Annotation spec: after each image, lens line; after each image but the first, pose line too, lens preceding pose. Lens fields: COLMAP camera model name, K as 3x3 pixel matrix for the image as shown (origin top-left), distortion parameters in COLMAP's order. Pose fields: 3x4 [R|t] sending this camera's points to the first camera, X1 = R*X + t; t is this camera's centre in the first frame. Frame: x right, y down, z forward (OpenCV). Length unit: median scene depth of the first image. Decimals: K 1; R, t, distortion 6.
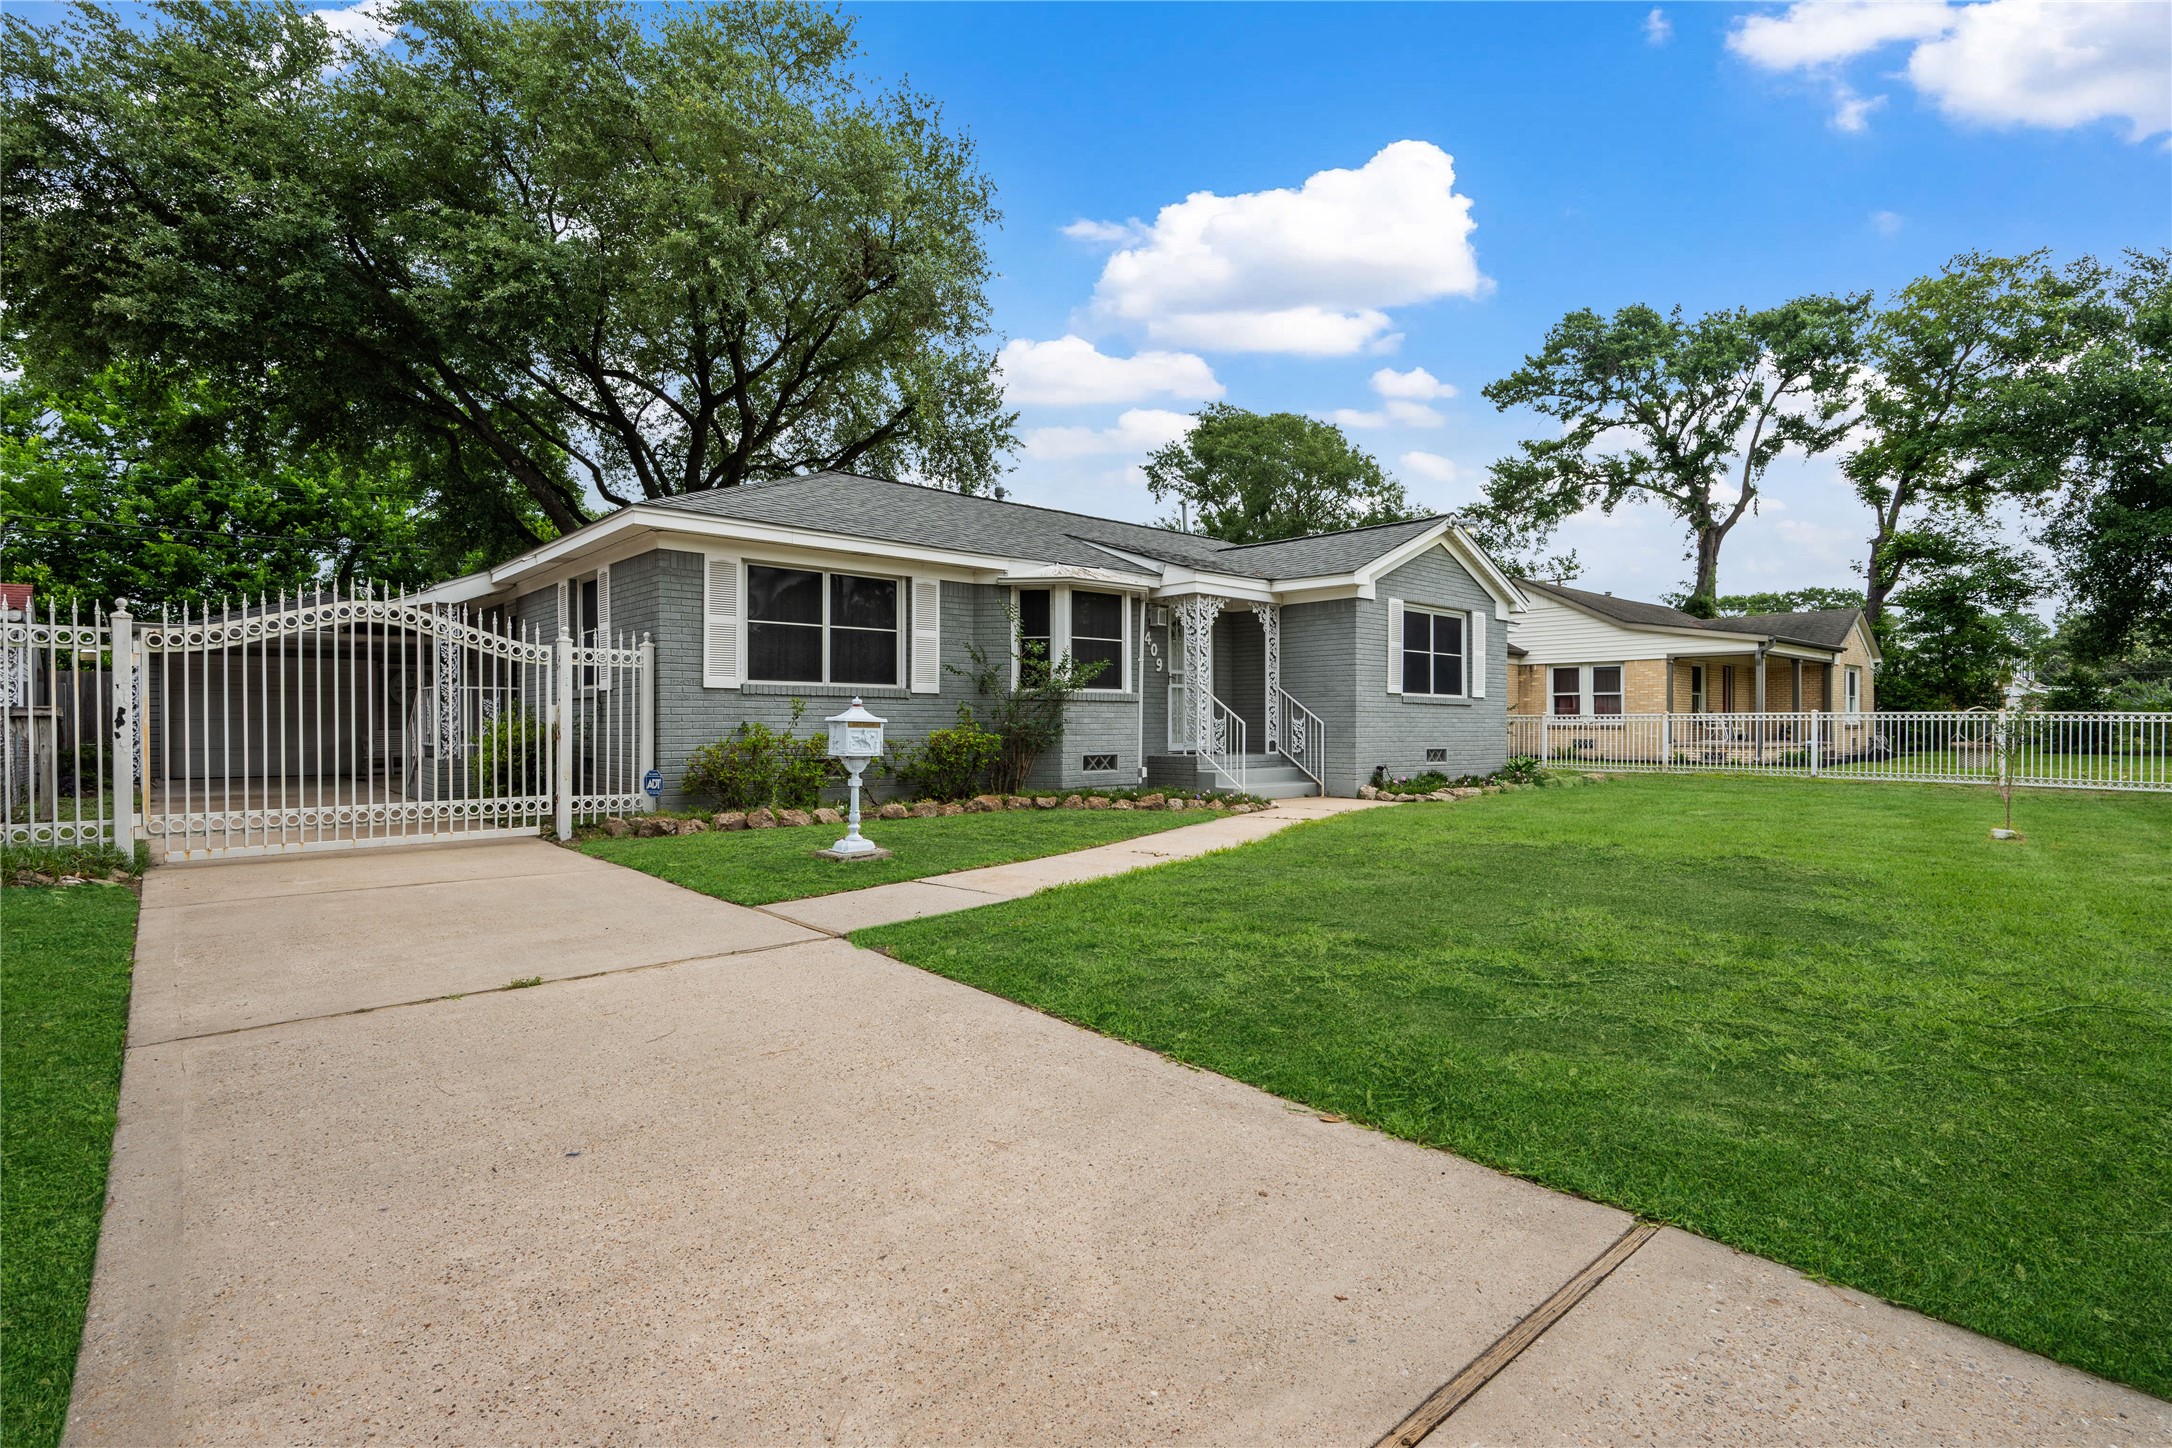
lens RADIAL K [[1039.5, 0, 1088.5], [0, 1039.5, 726.3], [0, 0, 1]] dist [-0.000594, -0.000036]
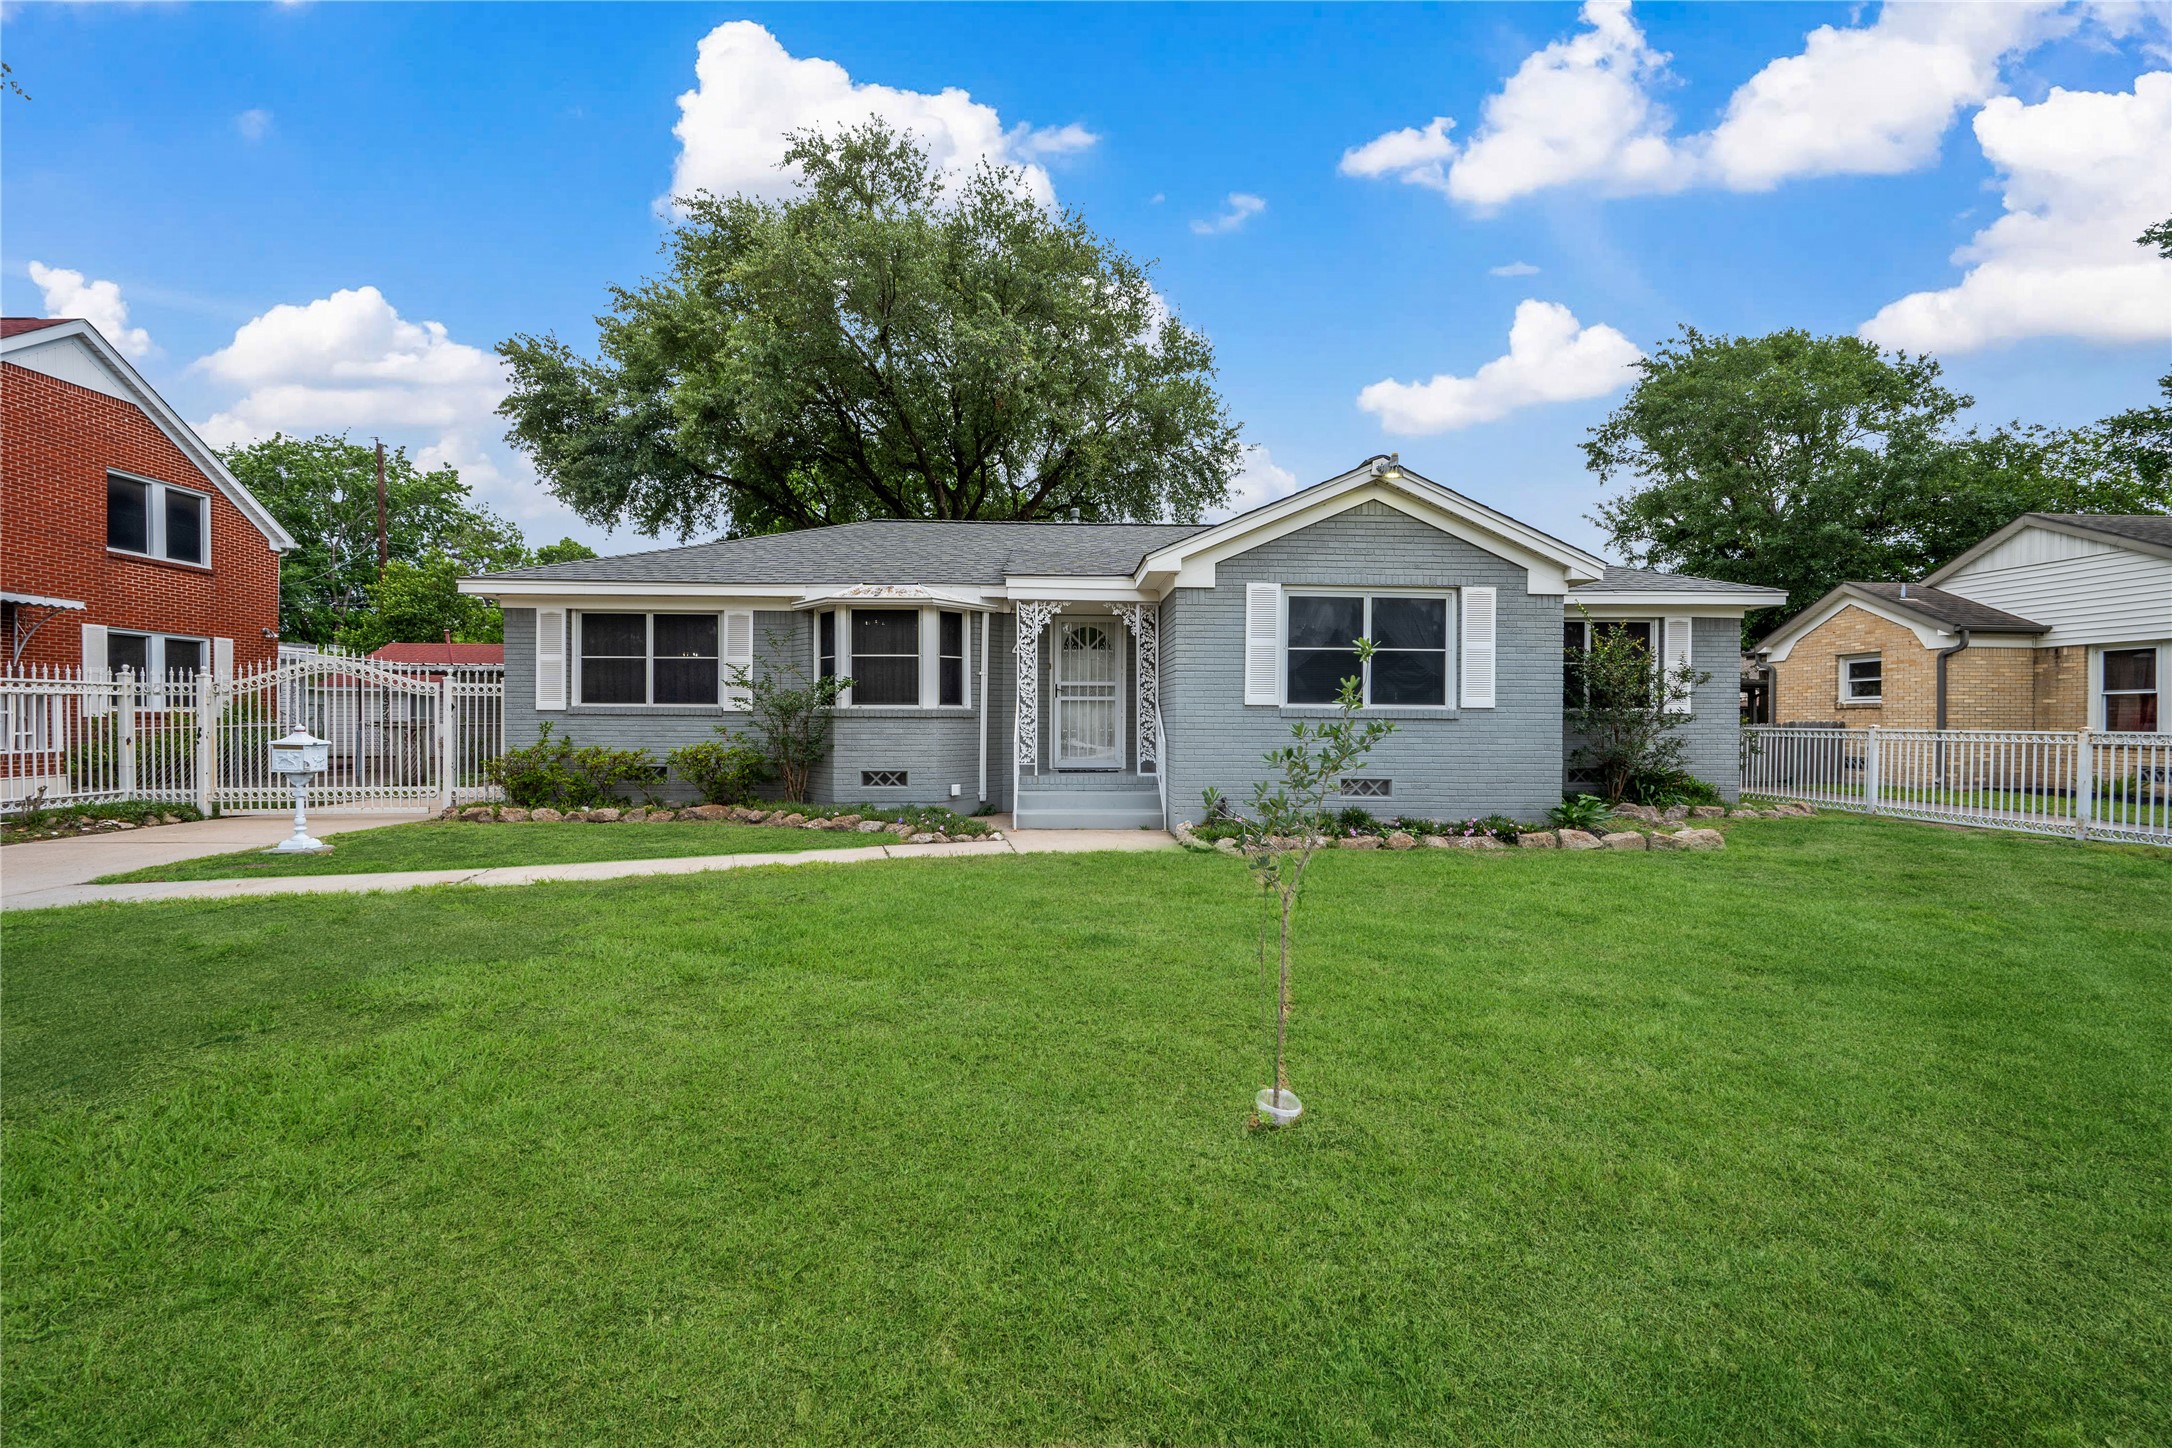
lens RADIAL K [[852.5, 0, 1088.9], [0, 852.5, 724.5], [0, 0, 1]] dist [0.001683, 0.000513]
pose [[0.773283, 0.004637, -0.634044, 0.630450], [-0.006346, 0.999980, -0.000426, -0.016933], [0.634029, 0.004353, 0.773297, 0.451718]]
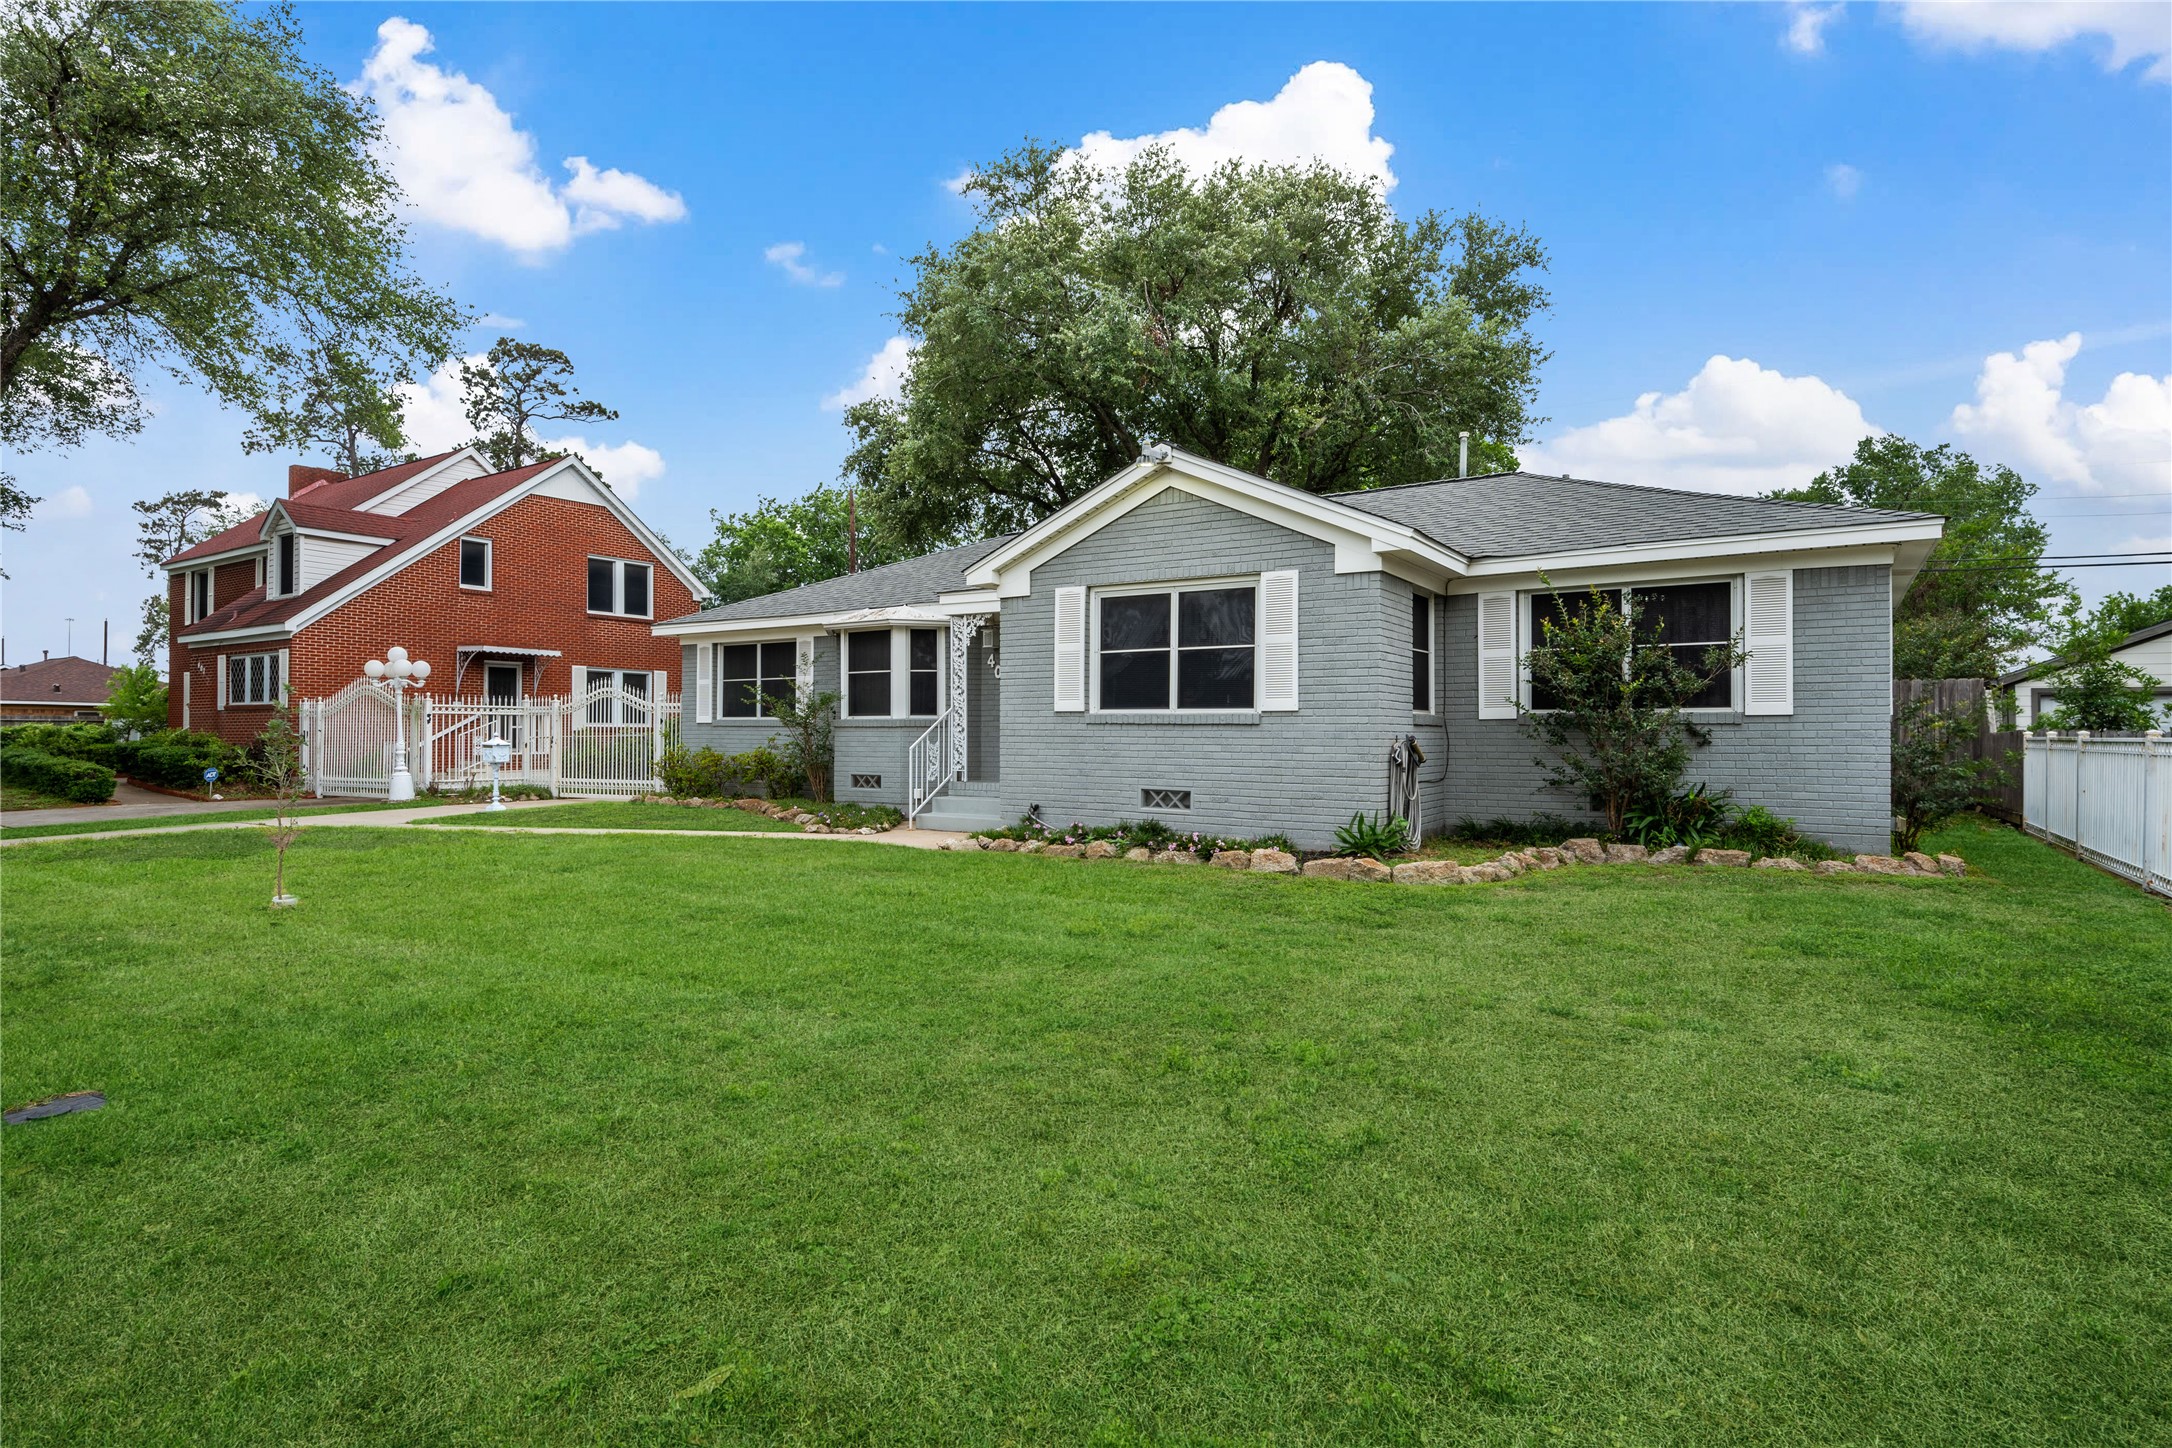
lens RADIAL K [[1126.0, 0, 1083.8], [0, 1126.0, 730.5], [0, 0, 1]] dist [0.021440, 0.000091]
pose [[0.252992, -0.005931, -0.967450, 1.152804], [-0.009083, 0.999923, -0.008505, -0.011282], [0.967426, 0.010939, 0.252918, 0.847052]]
